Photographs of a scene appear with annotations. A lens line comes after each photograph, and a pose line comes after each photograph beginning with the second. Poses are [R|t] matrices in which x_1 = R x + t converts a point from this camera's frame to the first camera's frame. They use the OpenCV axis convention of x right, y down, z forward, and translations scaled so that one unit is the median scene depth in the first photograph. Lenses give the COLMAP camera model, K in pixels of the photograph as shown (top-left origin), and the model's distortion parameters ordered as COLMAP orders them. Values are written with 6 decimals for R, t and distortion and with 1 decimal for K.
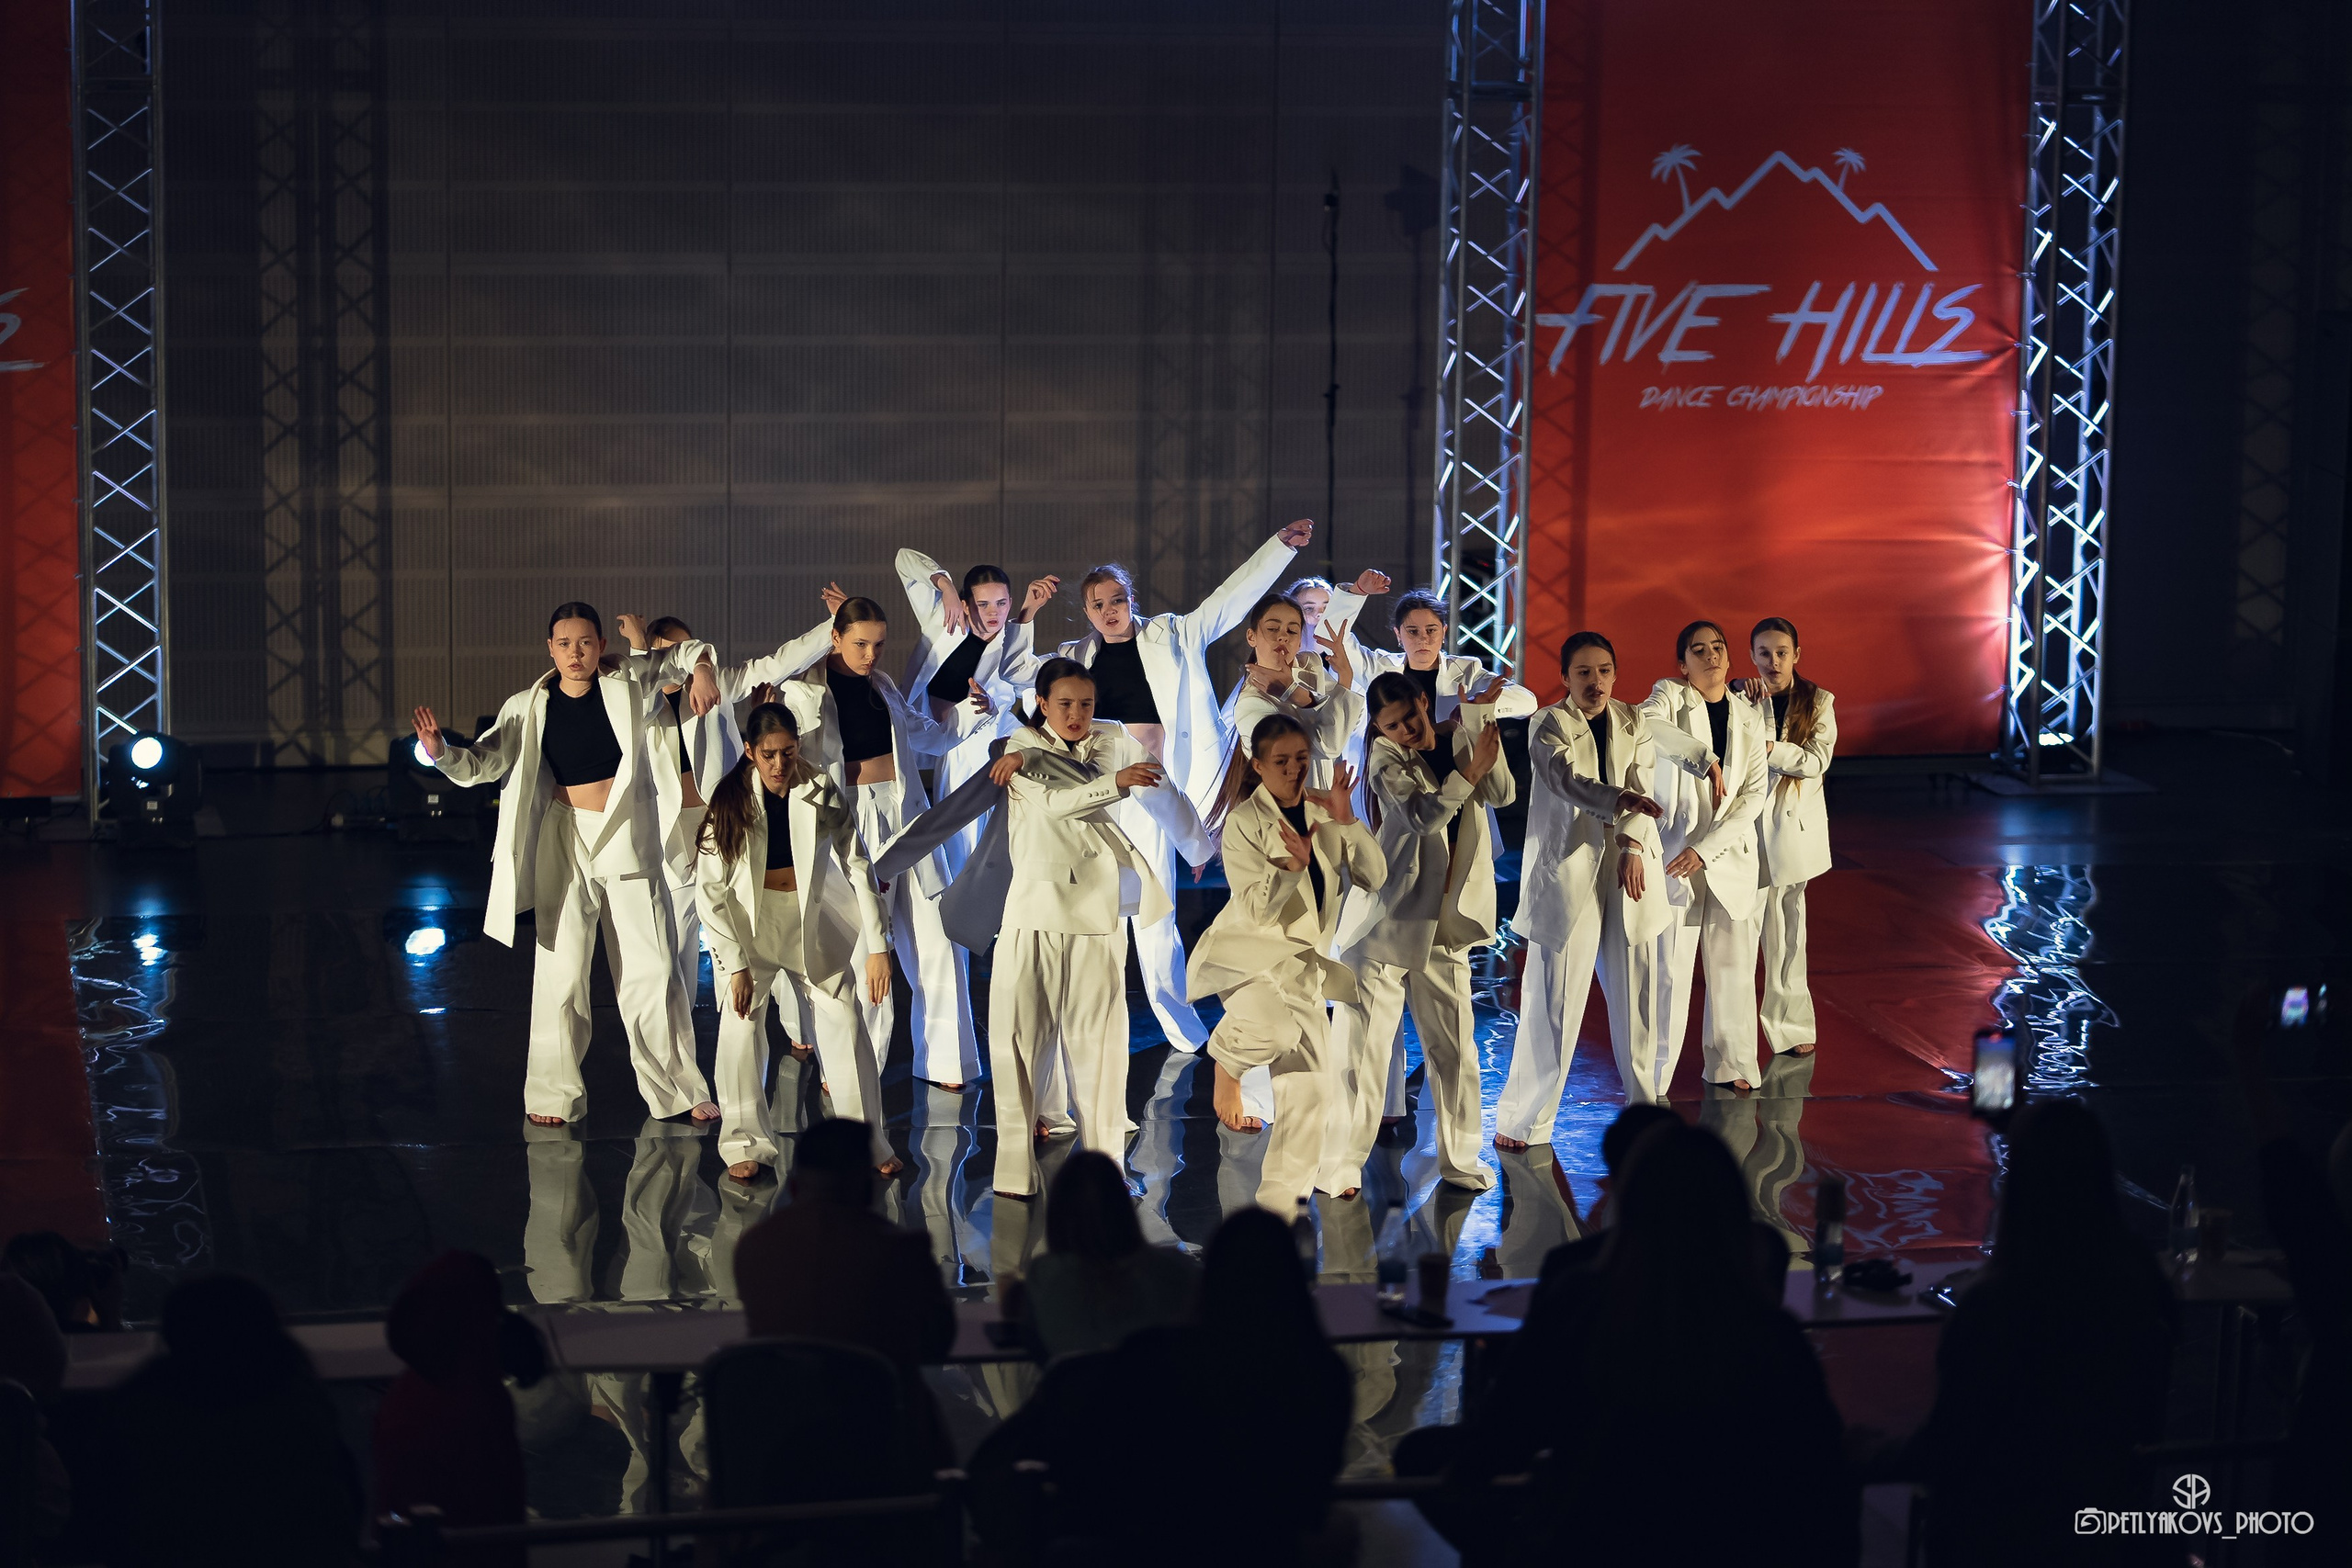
lens RADIAL K [[5513.1, 0, 1169.7], [0, 5513.1, 787.2], [0, 0, 1]] dist [-0.113813, 0.000000]
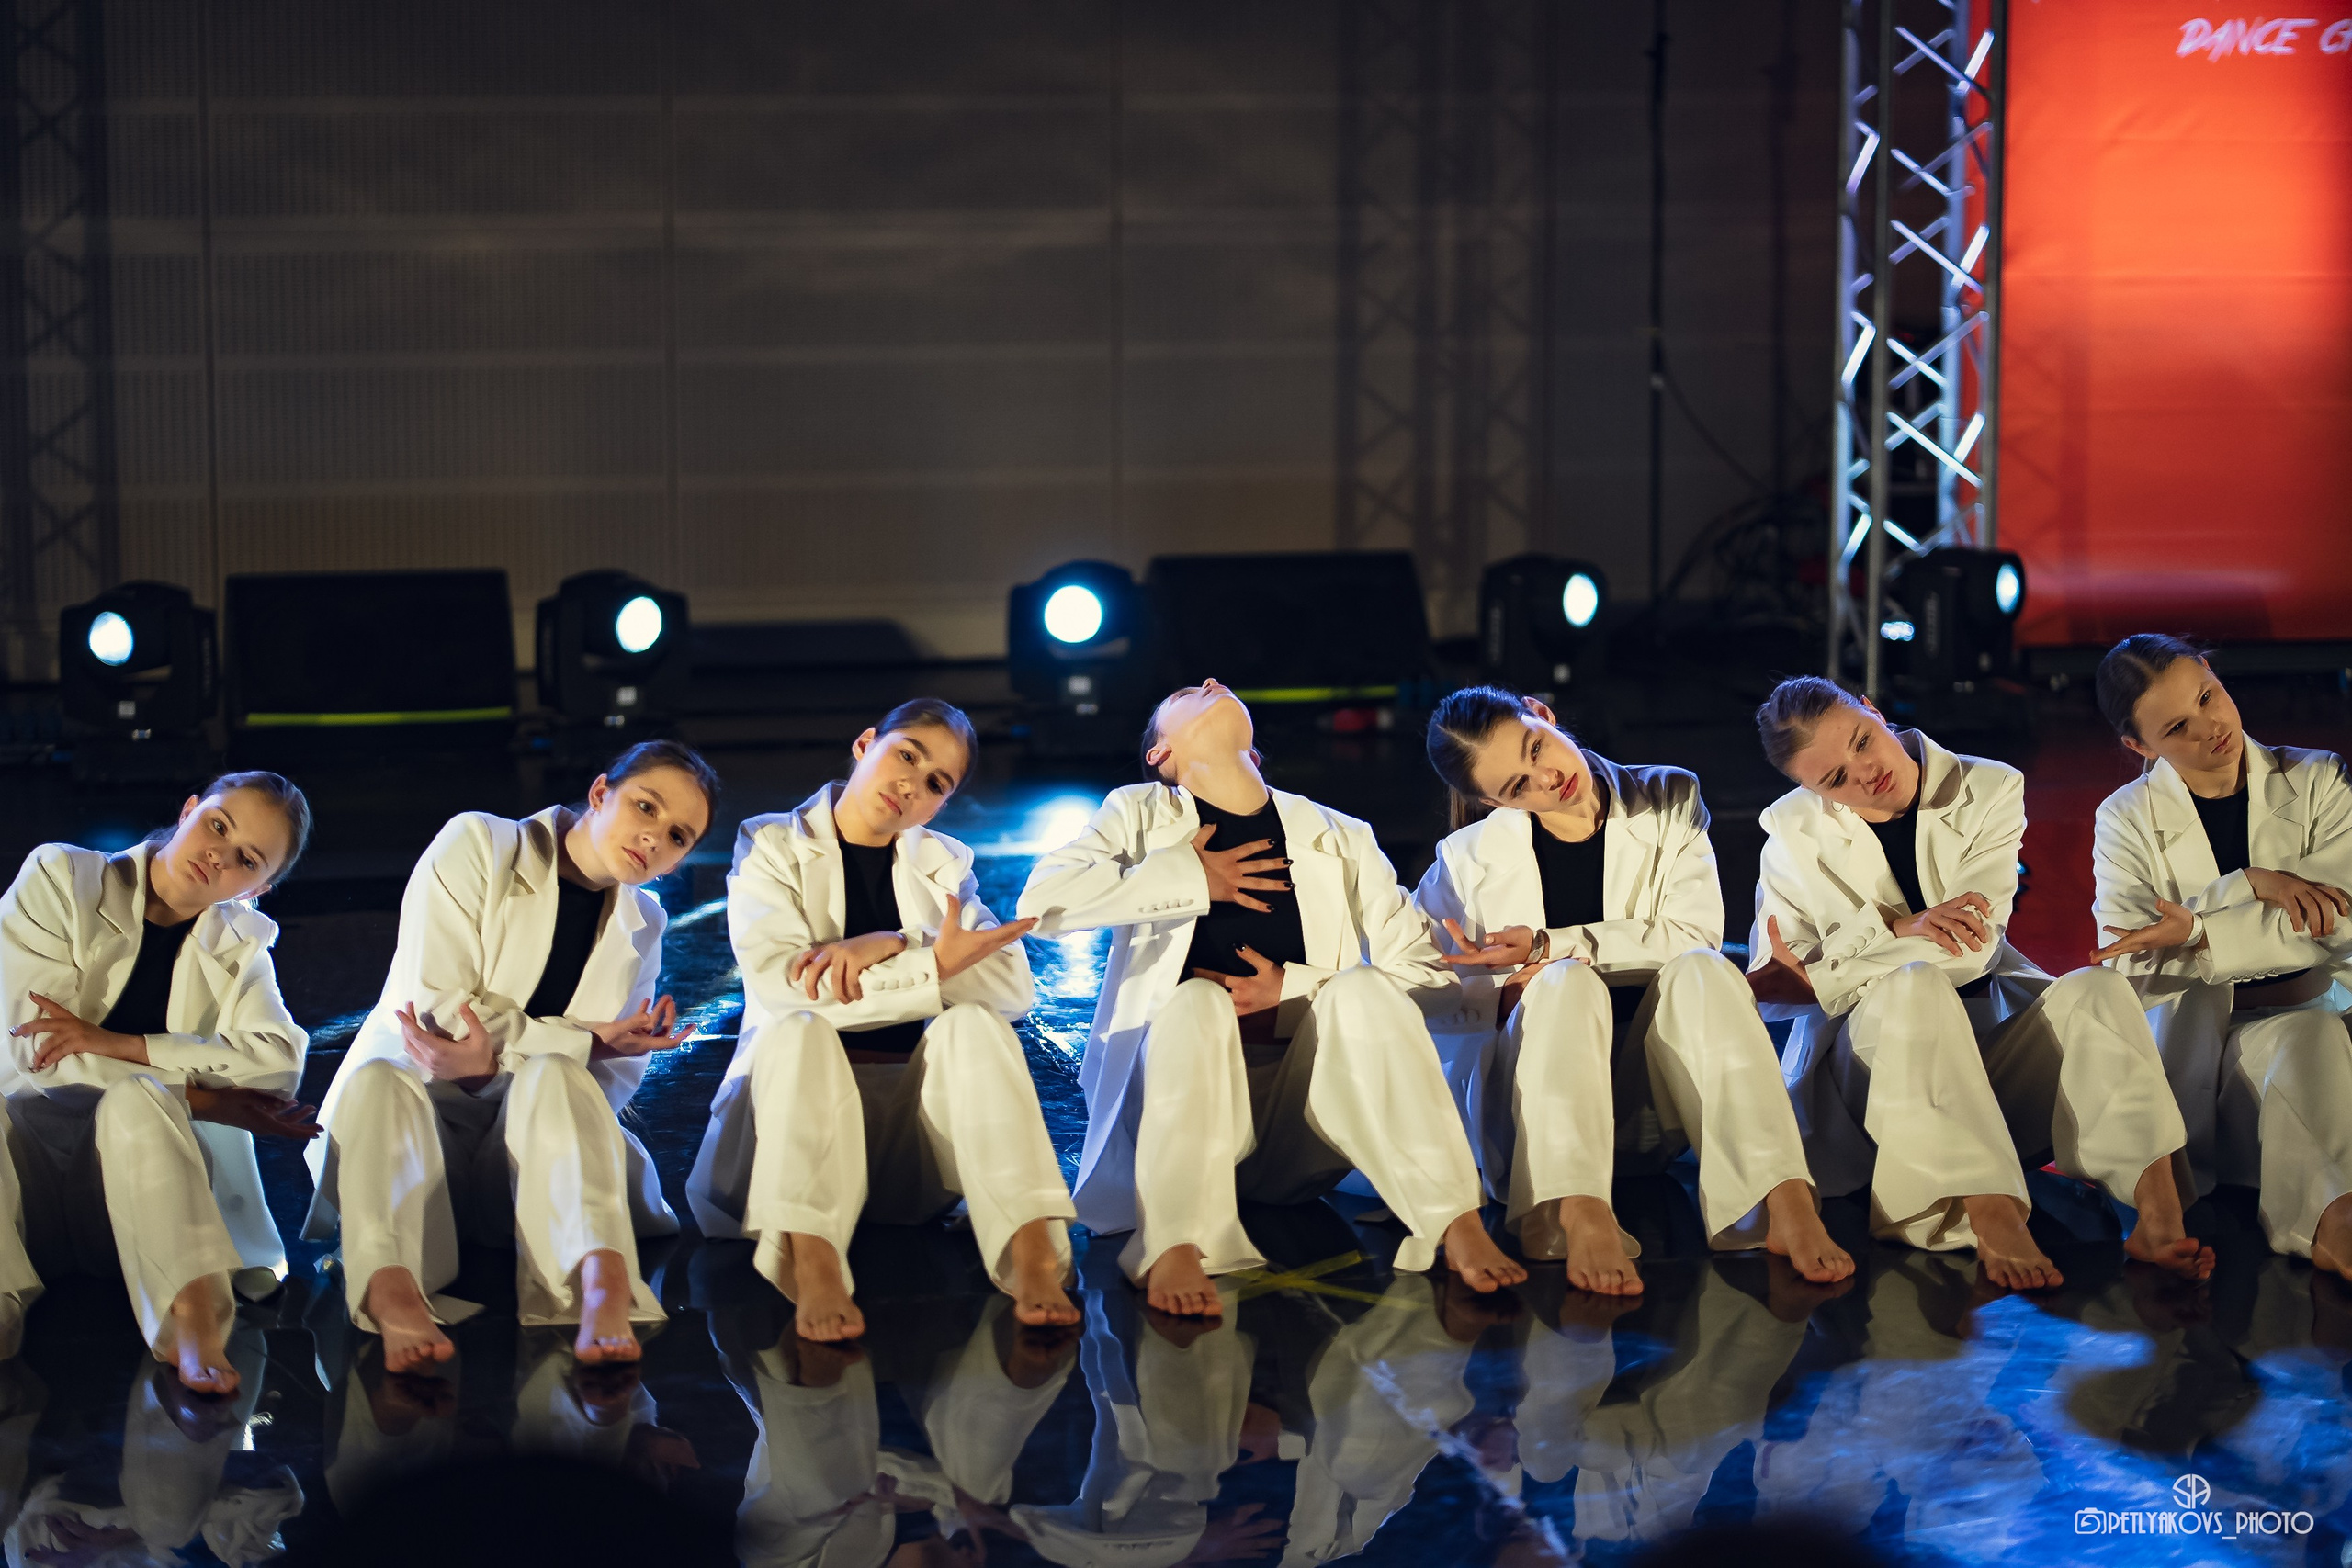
lens RADIAL K [[5513.1, 0, 1186.6], [0, 5513.1, 778.9], [0, 0, 1]] dist [-0.113813, 0.000000]
pose [[0.999735, -0.010562, -0.020447, -0.010973], [0.010157, 0.999752, -0.019809, 0.020322], [0.020651, 0.019597, 0.999595, 0.398028]]
